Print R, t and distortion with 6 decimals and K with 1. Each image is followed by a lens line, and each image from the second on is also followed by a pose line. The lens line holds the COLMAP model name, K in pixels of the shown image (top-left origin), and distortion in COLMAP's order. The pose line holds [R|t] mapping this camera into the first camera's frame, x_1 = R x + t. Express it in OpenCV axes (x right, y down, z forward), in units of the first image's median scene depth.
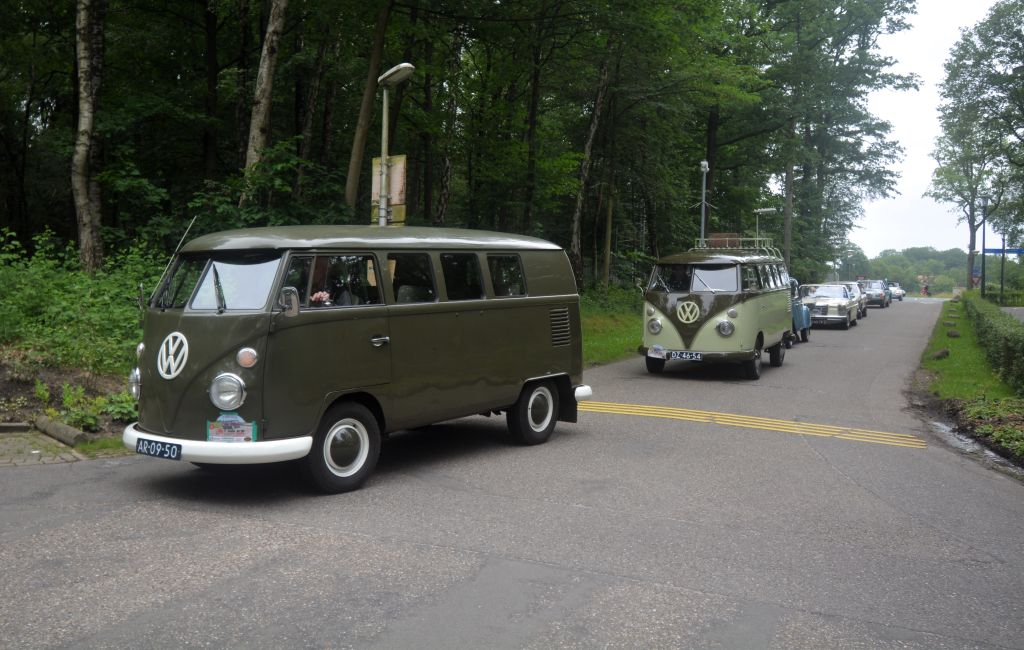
lens RADIAL K [[977.0, 0, 510.3], [0, 977.0, 248.2], [0, 0, 1]] dist [-0.002606, -0.004519]
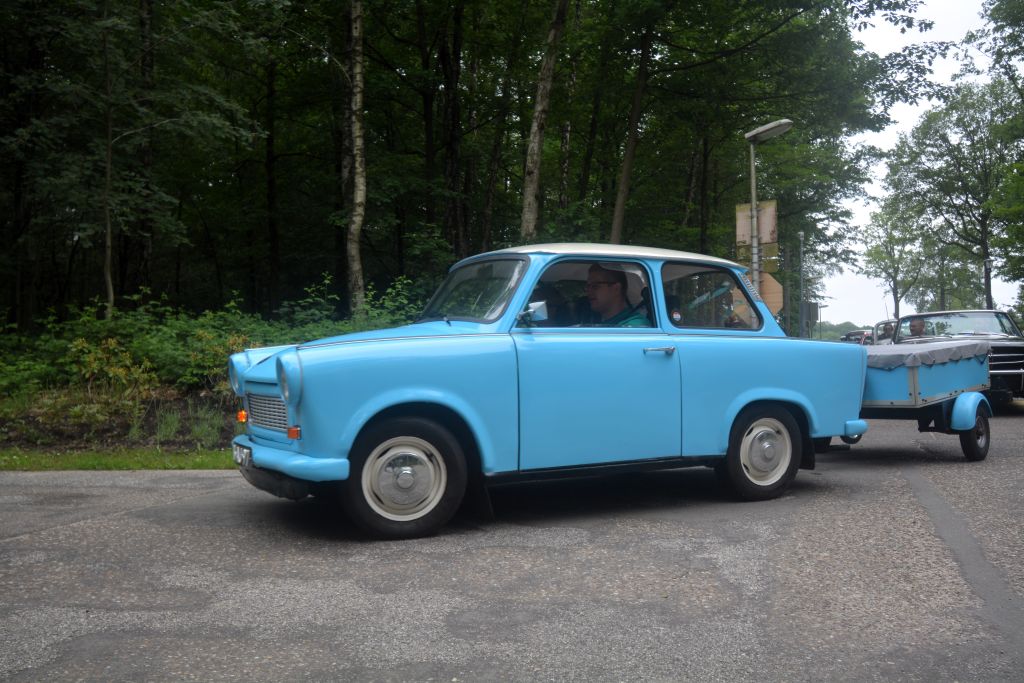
lens RADIAL K [[850.1, 0, 498.1], [0, 850.1, 341.5], [0, 0, 1]] dist [0.008242, -0.025700]
pose [[0.991799, -0.036245, 0.122564, -0.179837], [0.036876, 0.999316, -0.002882, 0.020354], [-0.122375, 0.007378, 0.992456, 0.010889]]
